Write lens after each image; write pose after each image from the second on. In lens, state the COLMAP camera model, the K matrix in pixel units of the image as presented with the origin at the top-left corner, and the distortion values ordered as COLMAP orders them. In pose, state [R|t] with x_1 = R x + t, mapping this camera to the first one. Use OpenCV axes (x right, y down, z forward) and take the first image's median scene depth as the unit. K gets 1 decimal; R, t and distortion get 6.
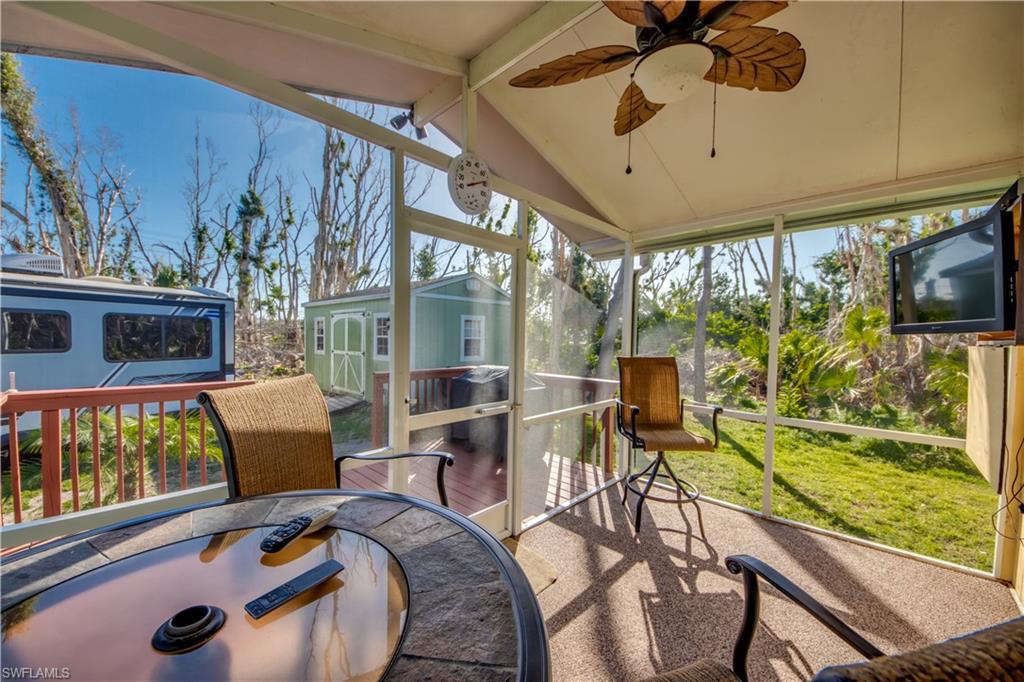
lens RADIAL K [[390.0, 0, 498.9], [0, 390.0, 351.4], [0, 0, 1]] dist [0.001291, -0.000083]
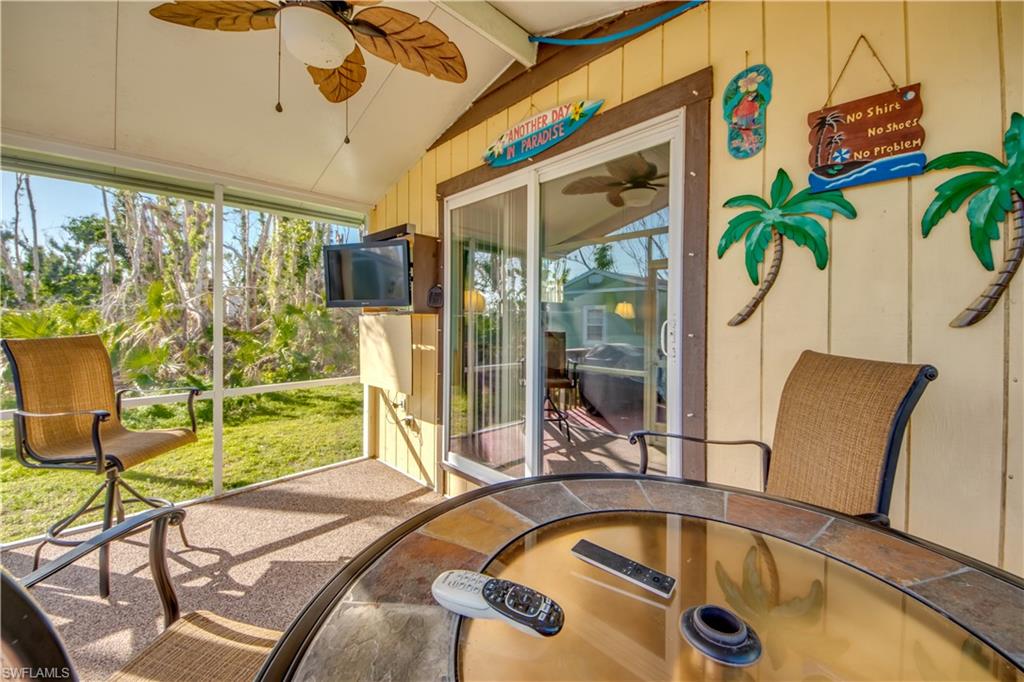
lens RADIAL K [[414.5, 0, 505.7], [0, 414.5, 325.1], [0, 0, 1]] dist [-0.000823, -0.000207]
pose [[0.002156, -0.020082, 0.999796, -0.276720], [0.033976, 0.999223, 0.019997, 0.006360], [-0.999420, 0.033925, 0.002837, 0.240411]]
